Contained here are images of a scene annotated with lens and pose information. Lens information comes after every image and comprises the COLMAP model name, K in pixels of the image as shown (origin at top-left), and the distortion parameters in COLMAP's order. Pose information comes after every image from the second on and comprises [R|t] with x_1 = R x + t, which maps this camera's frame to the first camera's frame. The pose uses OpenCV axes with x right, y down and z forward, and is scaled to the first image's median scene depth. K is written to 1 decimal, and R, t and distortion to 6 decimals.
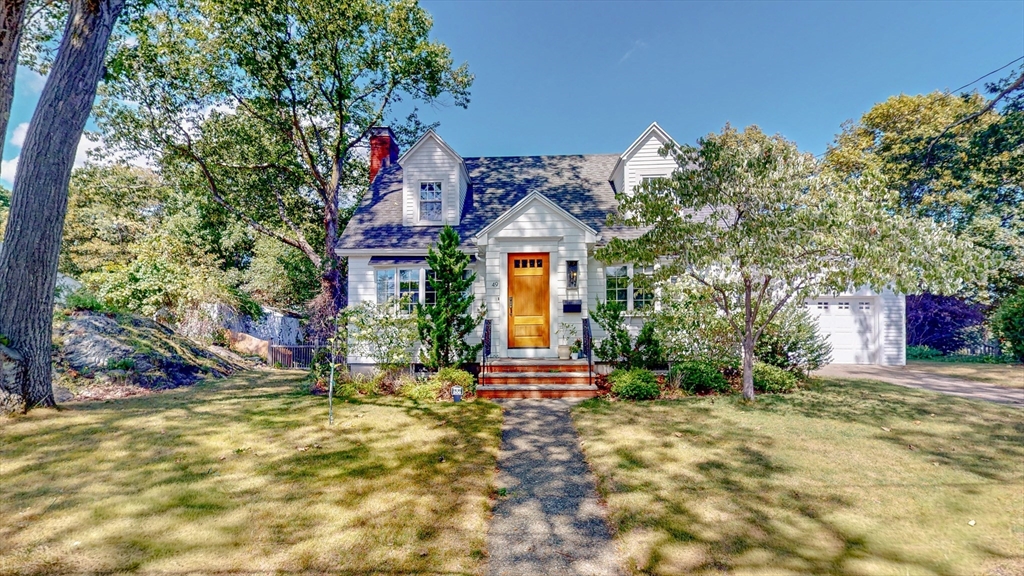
lens RADIAL K [[387.3, 0, 520.9], [0, 387.3, 286.7], [0, 0, 1]] dist [0.000104, -0.000040]
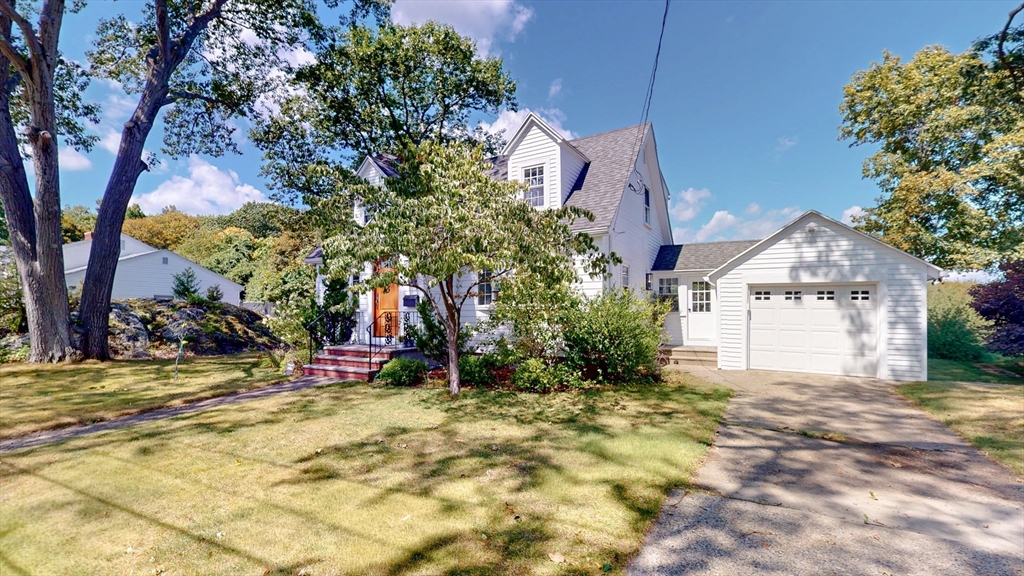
lens RADIAL K [[379.8, 0, 495.7], [0, 379.8, 277.4], [0, 0, 1]] dist [-0.000243, -0.000174]
pose [[0.903692, -0.032706, -0.426931, 0.584865], [0.032442, 0.999442, -0.007894, -0.000992], [0.426951, -0.006717, 0.904250, 0.079154]]
